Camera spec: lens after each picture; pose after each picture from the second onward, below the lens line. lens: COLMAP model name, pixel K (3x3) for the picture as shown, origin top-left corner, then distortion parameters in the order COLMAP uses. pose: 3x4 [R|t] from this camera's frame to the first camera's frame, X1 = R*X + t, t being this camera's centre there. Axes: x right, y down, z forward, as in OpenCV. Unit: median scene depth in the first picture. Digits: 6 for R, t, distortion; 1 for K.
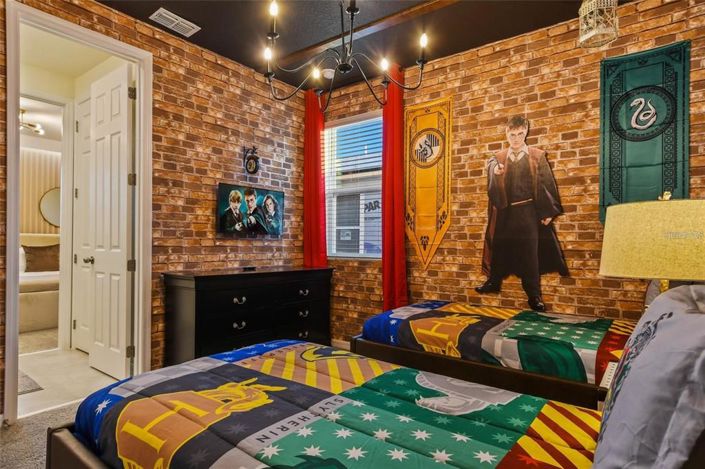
lens RADIAL K [[379.5, 0, 354.3], [0, 379.5, 240.4], [0, 0, 1]] dist [0.002847, 0.000192]
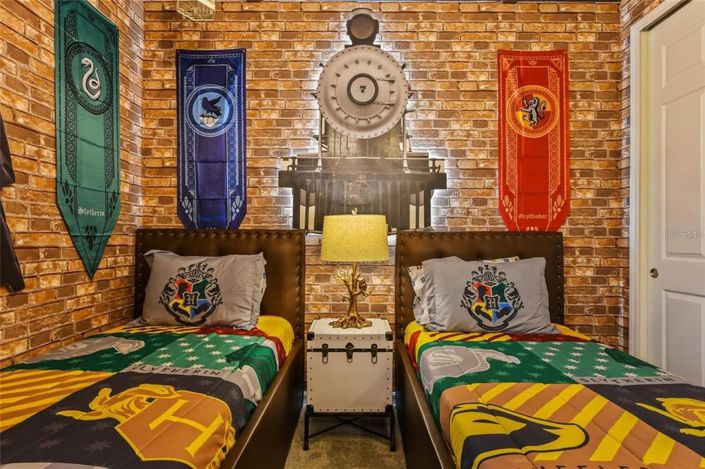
lens RADIAL K [[364.1, 0, 356.1], [0, 364.1, 238.1], [0, 0, 1]] dist [0.014414, -0.000070]
pose [[-0.595926, -0.009056, 0.802988, -0.240142], [-0.020771, 0.999776, -0.004139, 0.003472], [-0.802771, -0.019145, -0.595981, 1.027863]]
